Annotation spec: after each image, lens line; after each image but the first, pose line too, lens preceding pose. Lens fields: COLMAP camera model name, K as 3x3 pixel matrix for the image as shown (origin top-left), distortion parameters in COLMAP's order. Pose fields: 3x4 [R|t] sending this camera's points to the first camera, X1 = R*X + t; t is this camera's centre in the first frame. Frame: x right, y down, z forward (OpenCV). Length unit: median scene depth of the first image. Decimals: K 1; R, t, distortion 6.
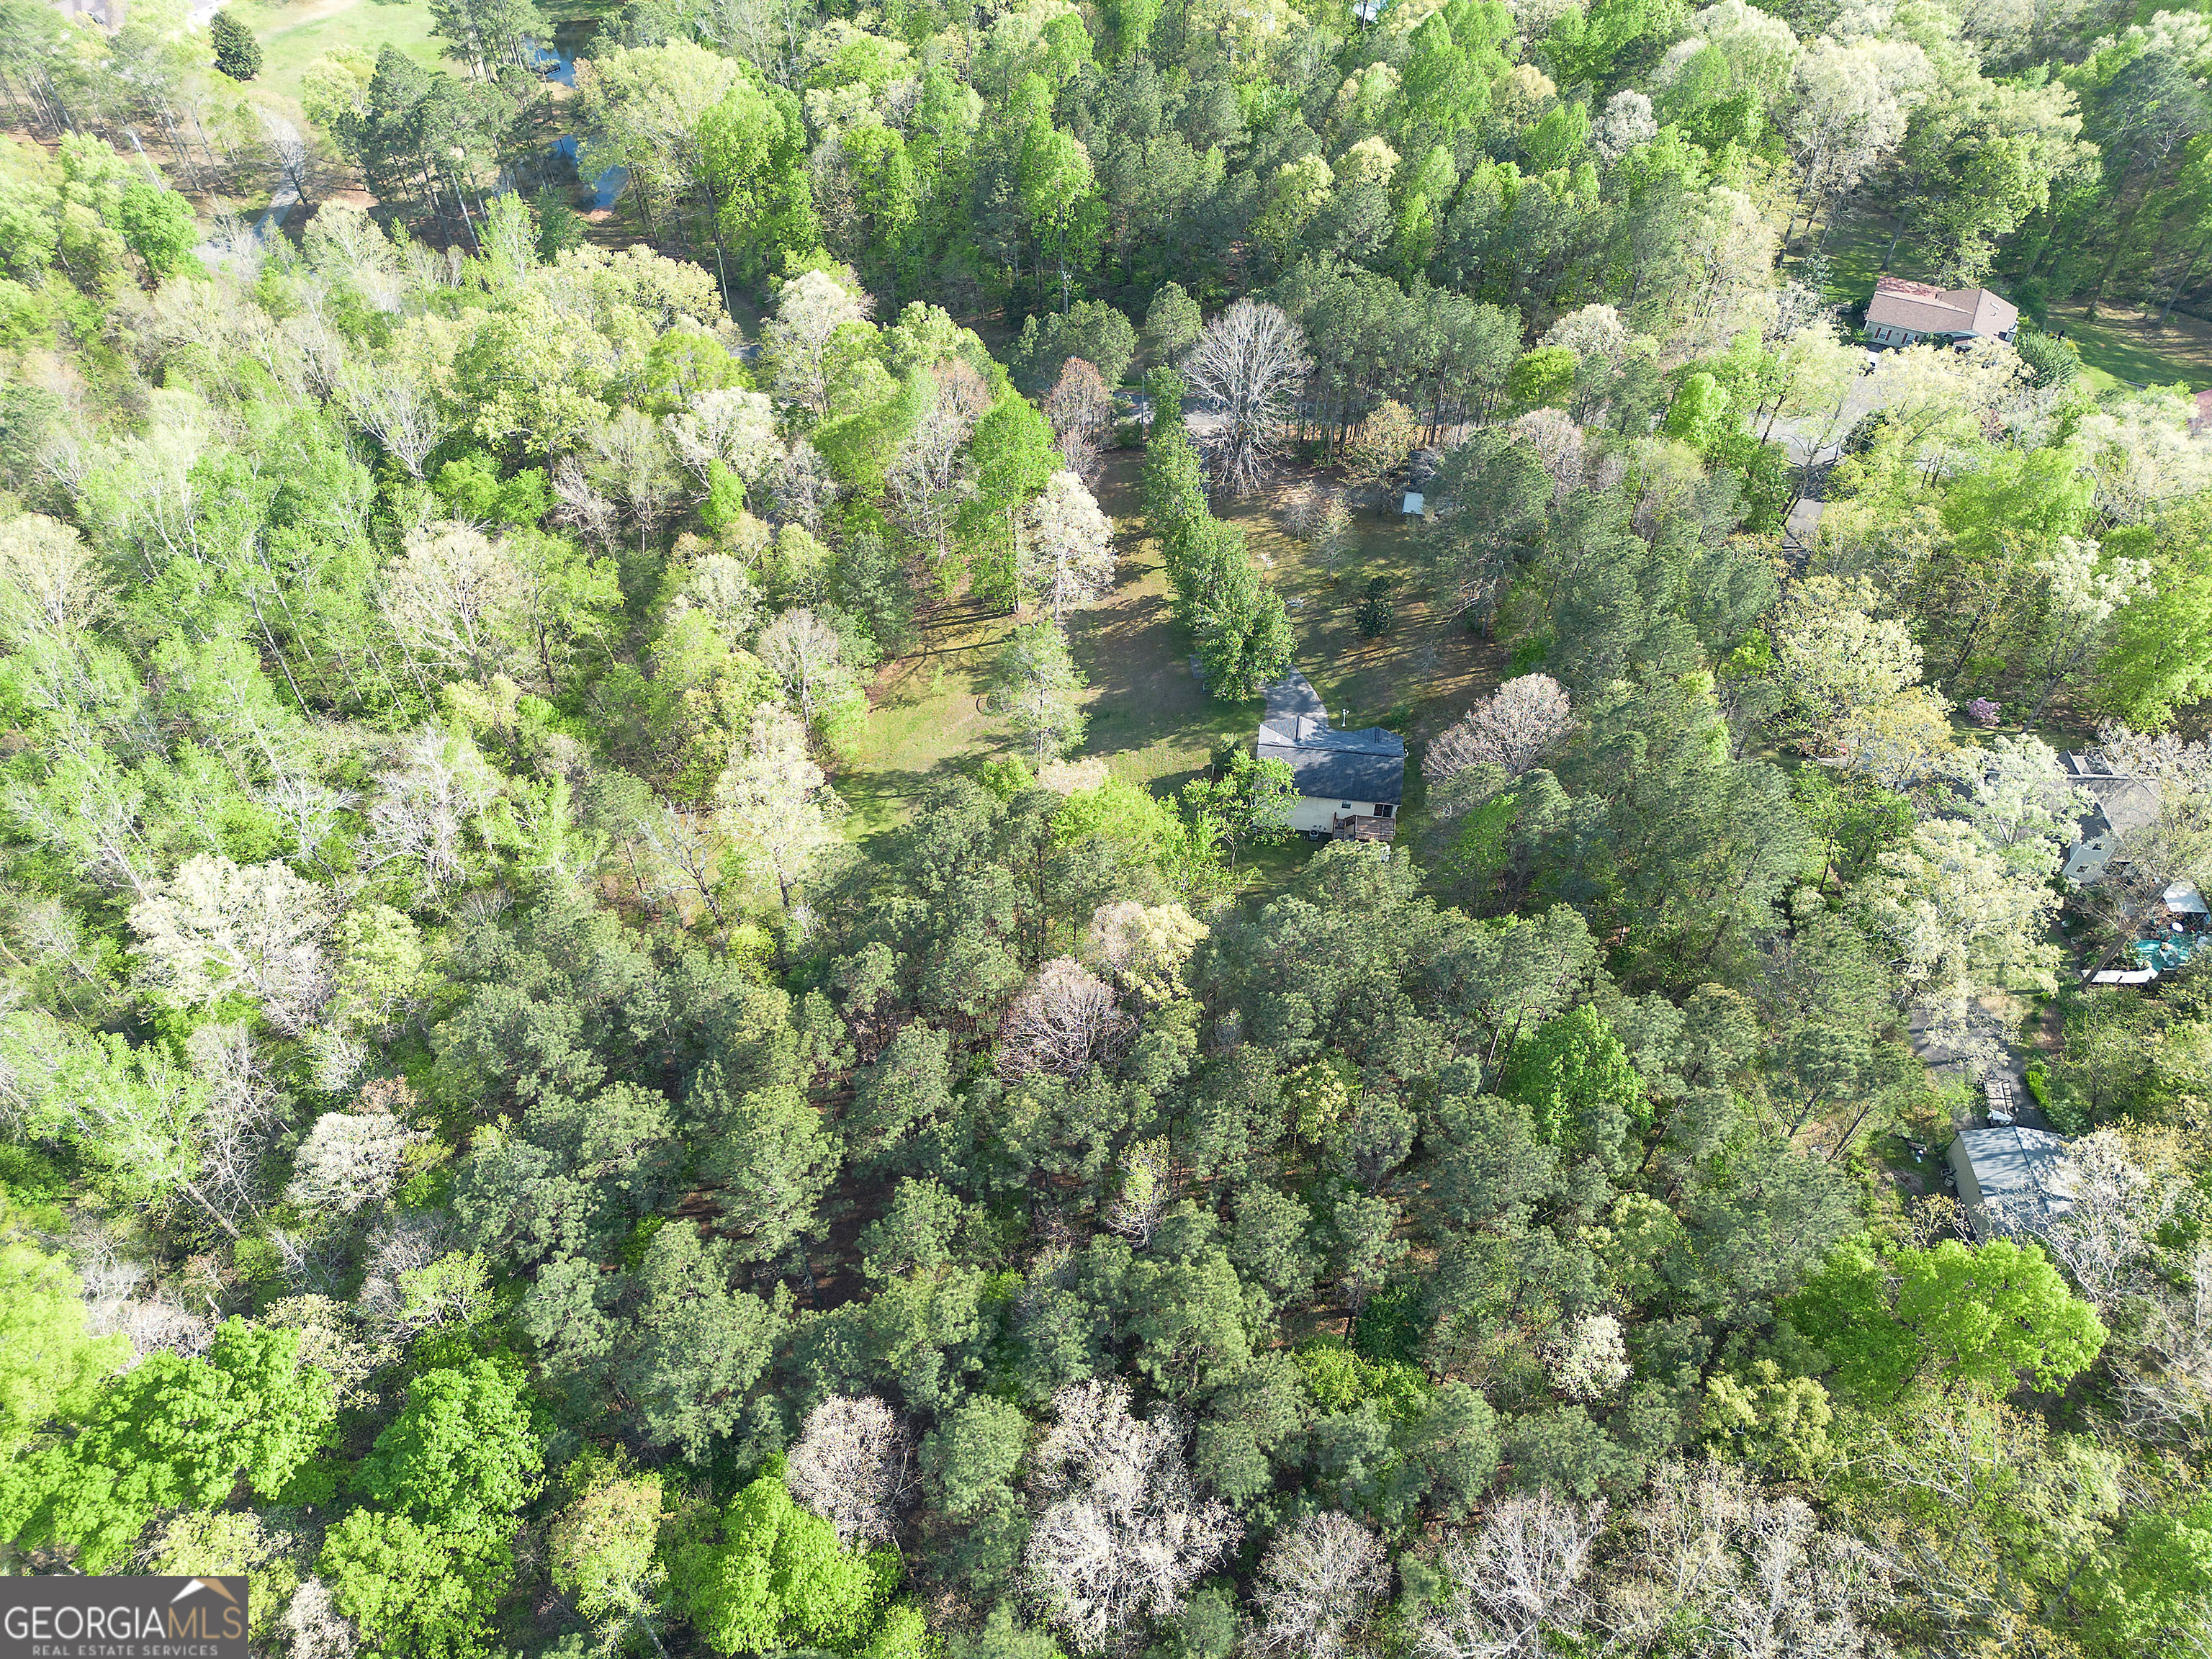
lens RADIAL K [[1575.2, 0, 1091.5], [0, 1575.2, 834.9], [0, 0, 1]] dist [0.057896, -0.048906]
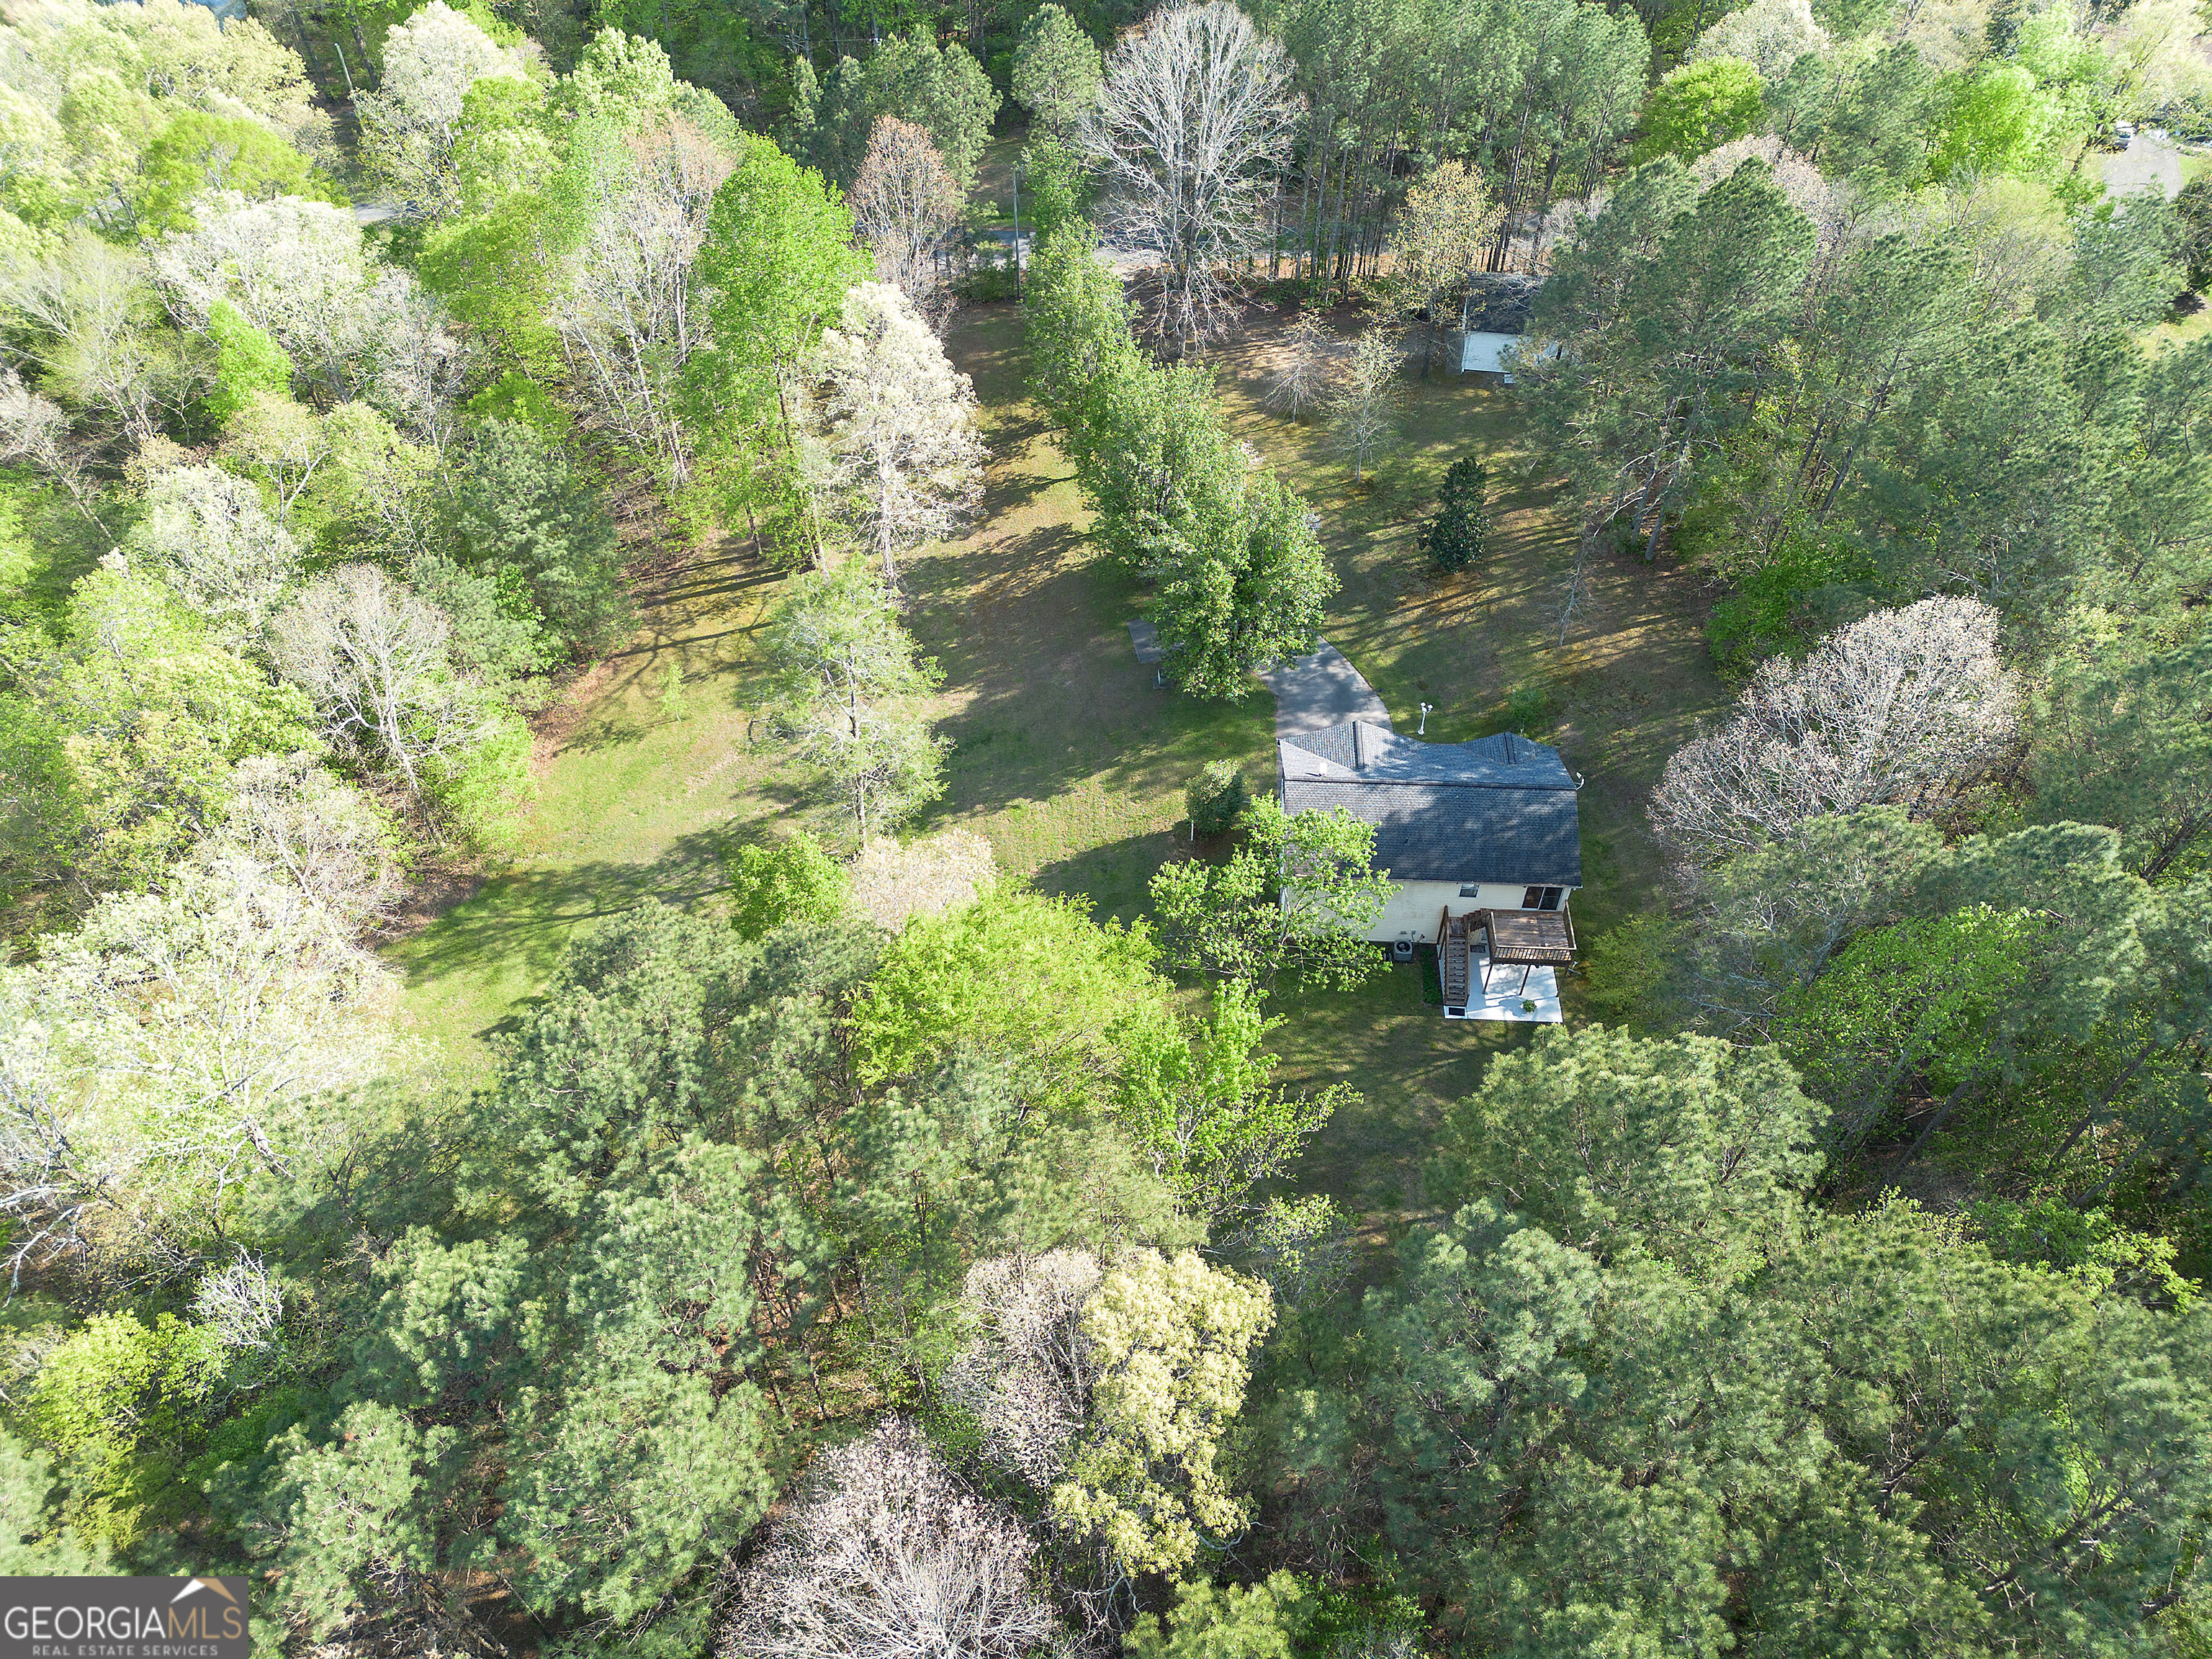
lens RADIAL K [[1575.2, 0, 1115.2], [0, 1575.2, 842.6], [0, 0, 1]] dist [0.057896, -0.048906]
pose [[0.995244, -0.062526, 0.074702, 0.011625], [0.062937, 0.998012, -0.003157, -0.035781], [-0.074356, 0.007844, 0.997201, 0.456768]]
